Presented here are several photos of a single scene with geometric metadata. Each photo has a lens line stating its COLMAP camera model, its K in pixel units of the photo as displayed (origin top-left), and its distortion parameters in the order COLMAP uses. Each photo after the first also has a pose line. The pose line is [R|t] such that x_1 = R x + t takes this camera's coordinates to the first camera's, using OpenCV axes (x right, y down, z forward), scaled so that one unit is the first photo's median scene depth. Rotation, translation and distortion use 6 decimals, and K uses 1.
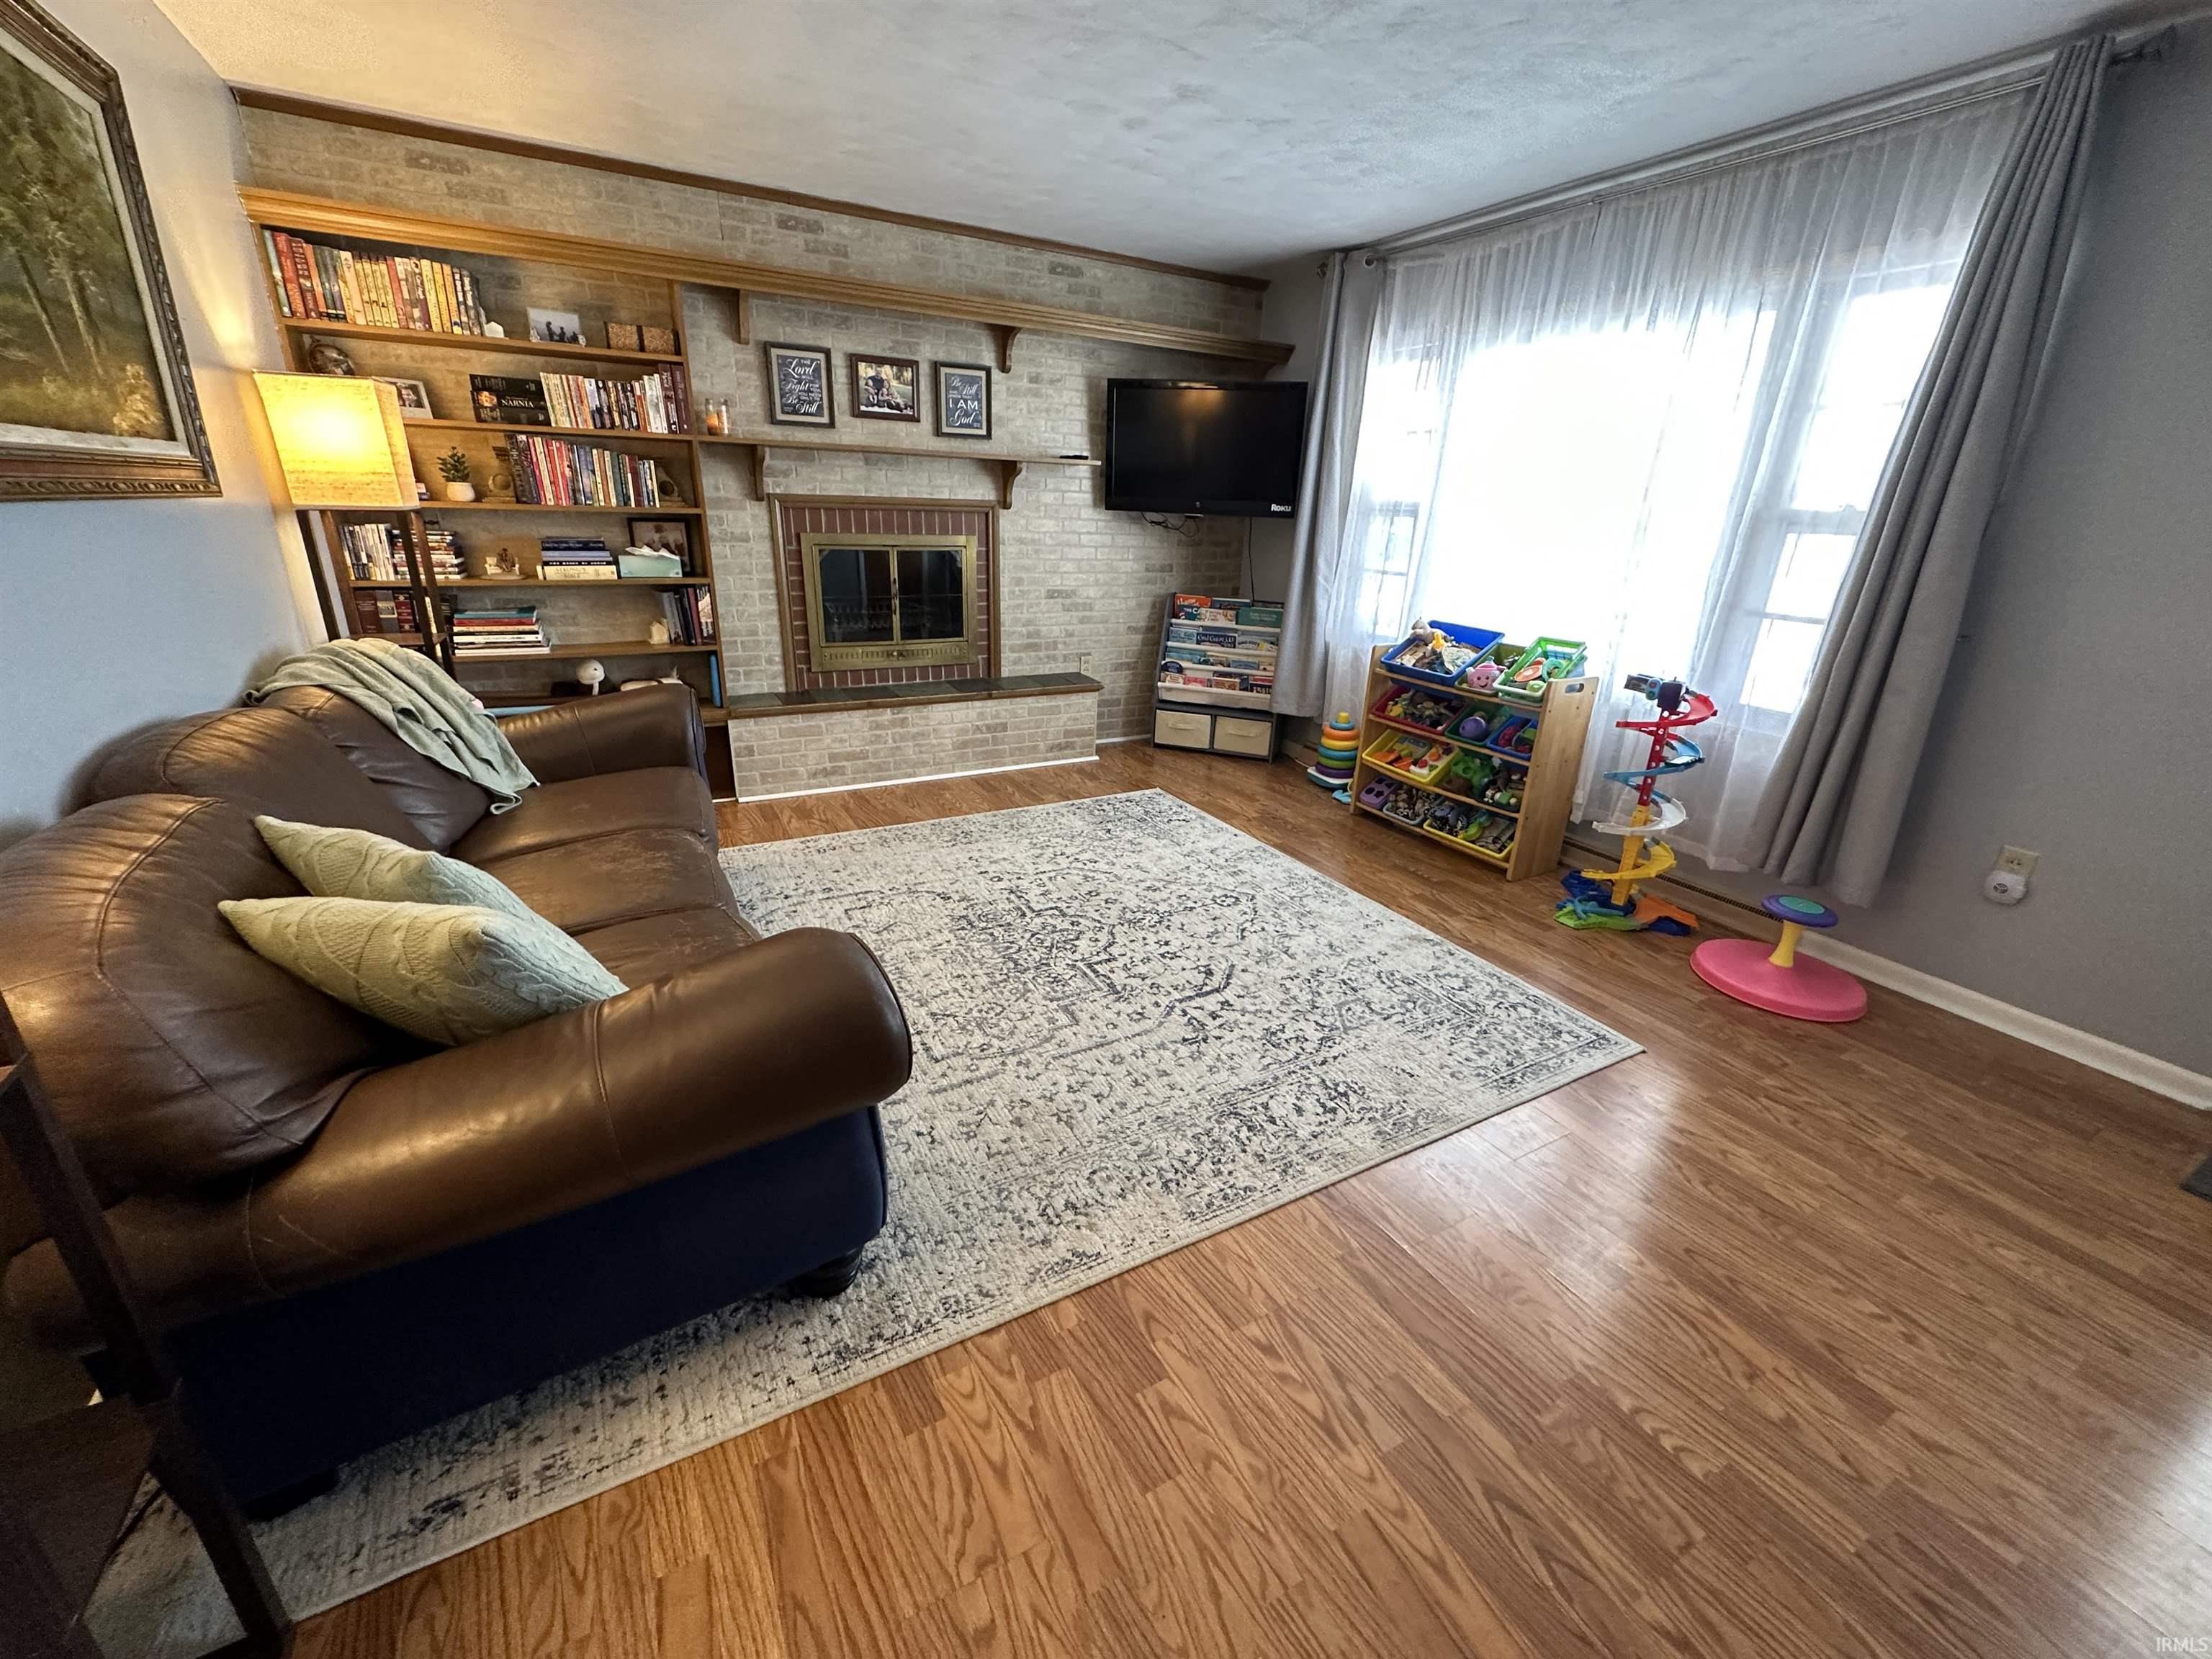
lens RADIAL K [[880.1, 0, 1106.0], [0, 880.1, 829.5], [0, 0, 1]] dist [-0.000685, 0.000109]
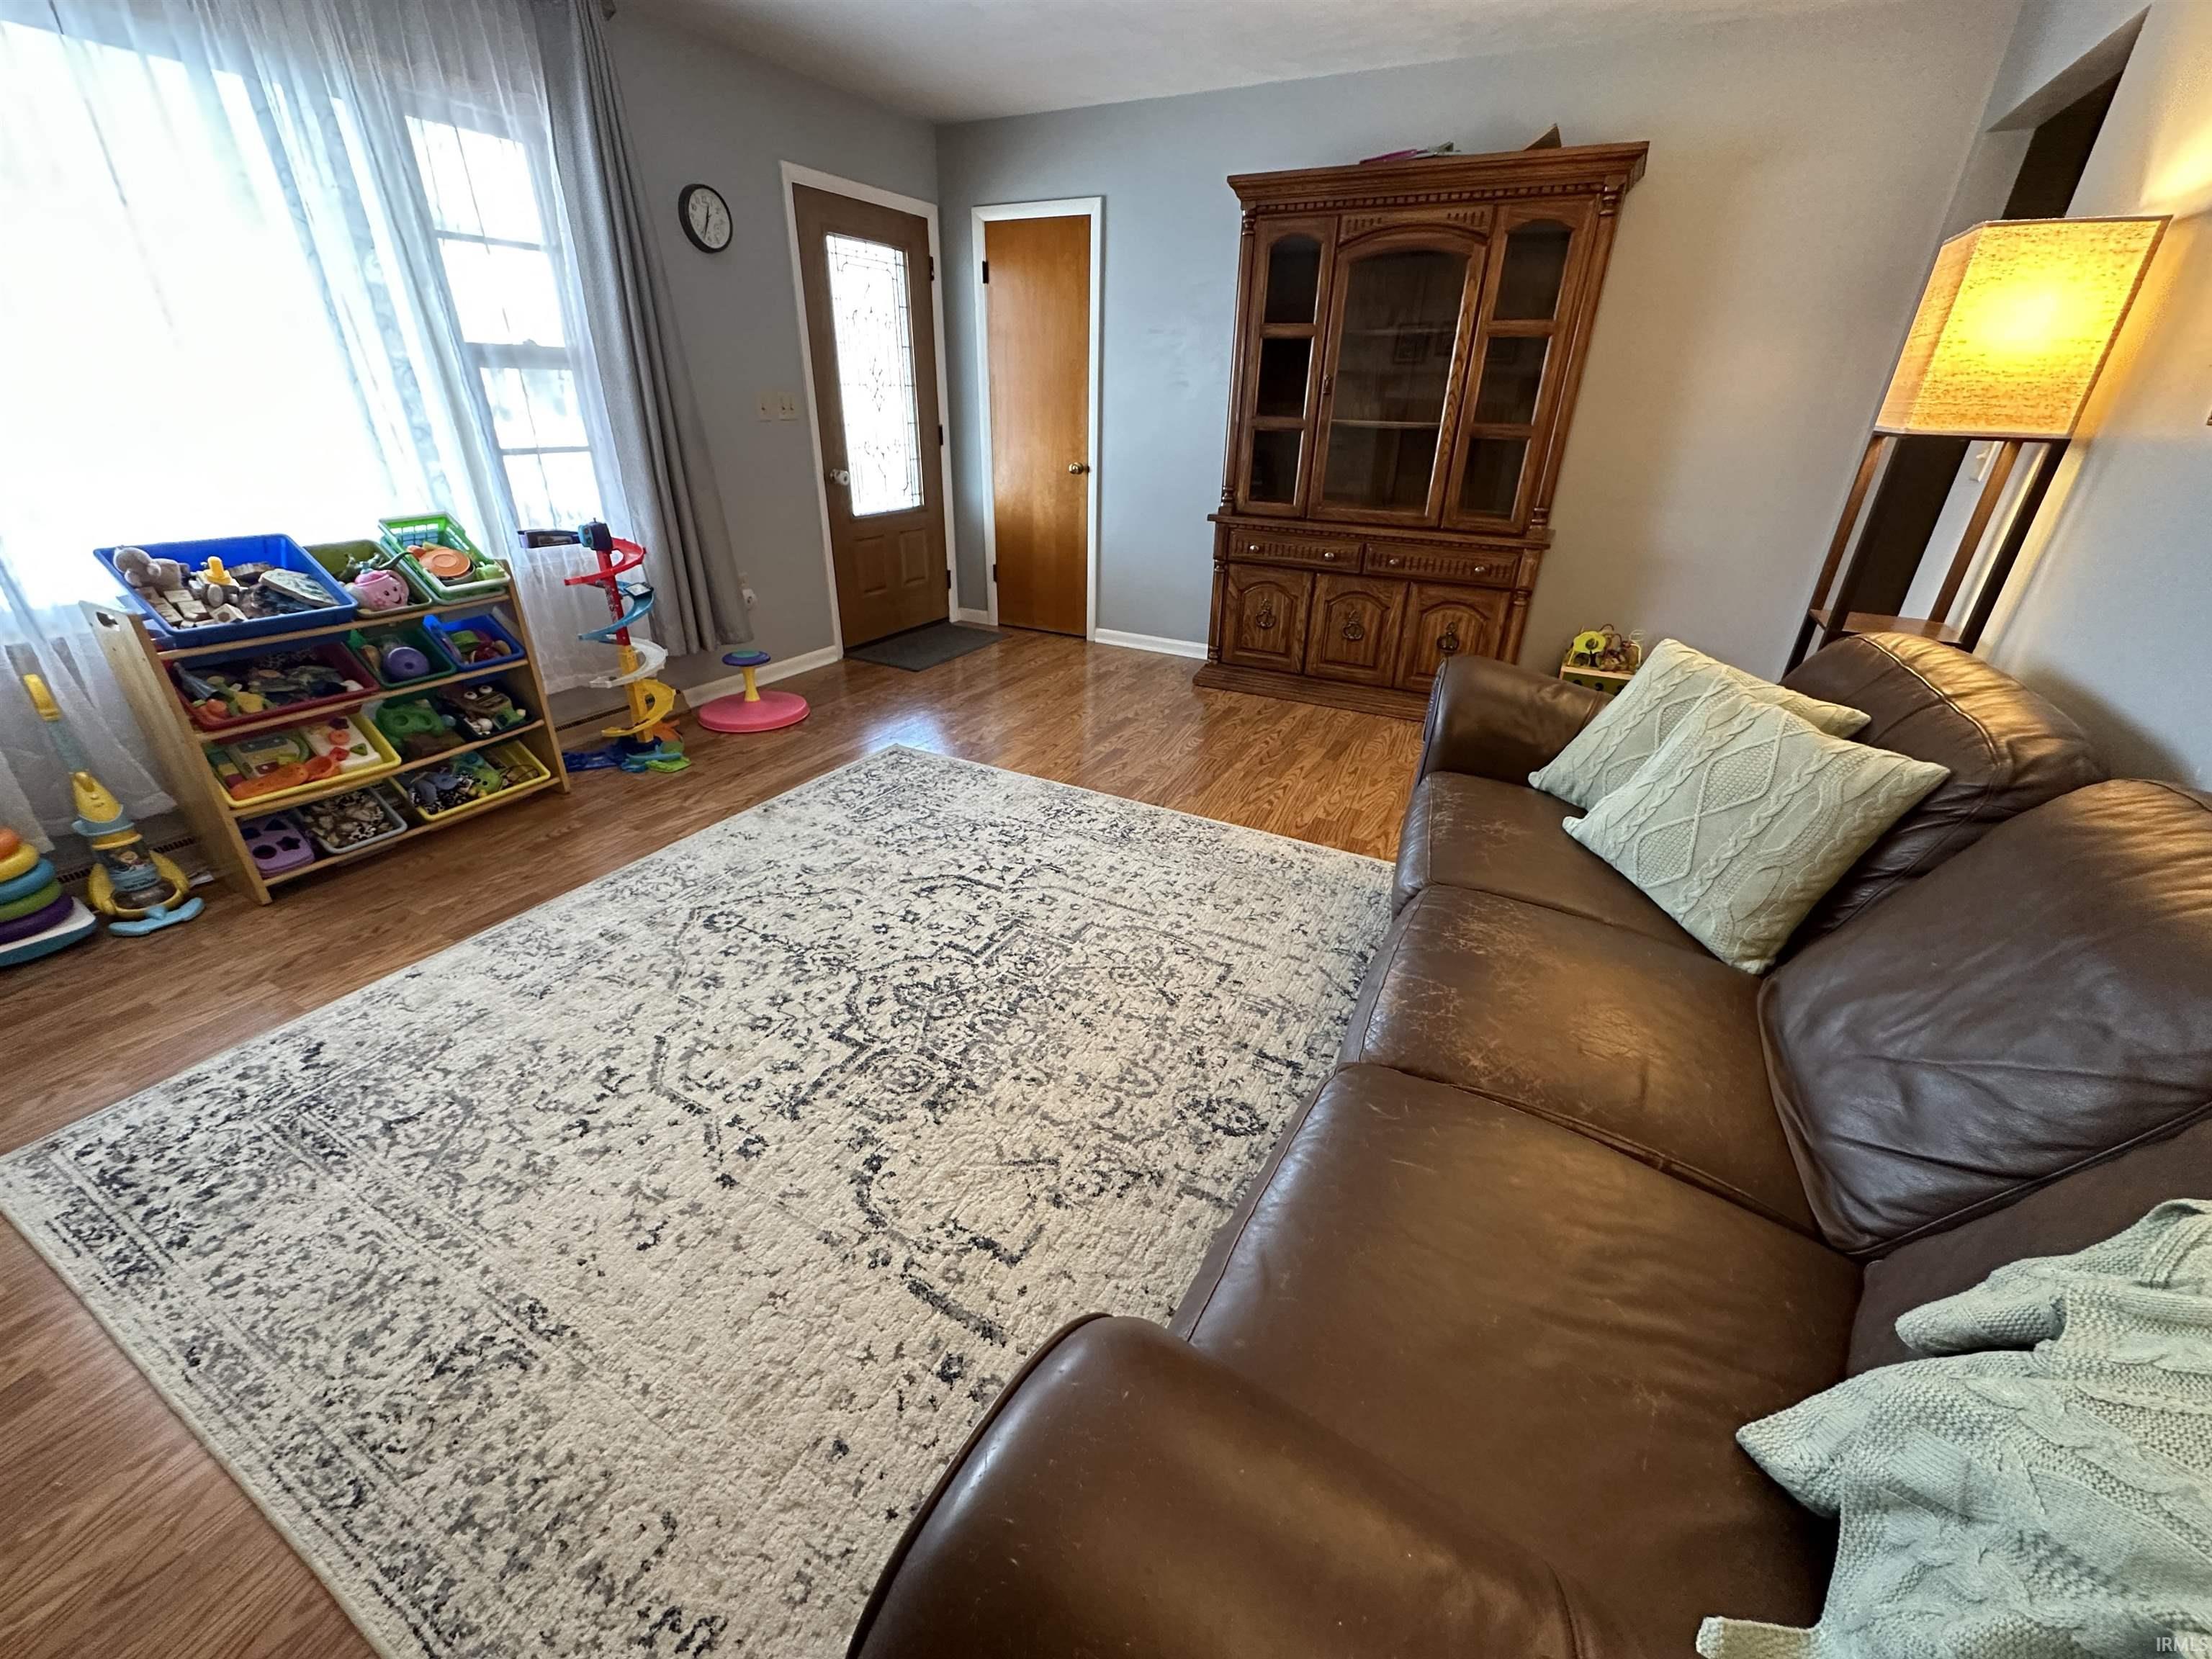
lens RADIAL K [[880.1, 0, 1106.0], [0, 880.1, 829.5], [0, 0, 1]] dist [-0.000685, 0.000109]
pose [[-0.539862, -0.416206, 0.731657, -0.563130], [0.257112, 0.746130, 0.614152, -0.360026], [-0.801525, 0.519675, -0.295796, 0.954331]]
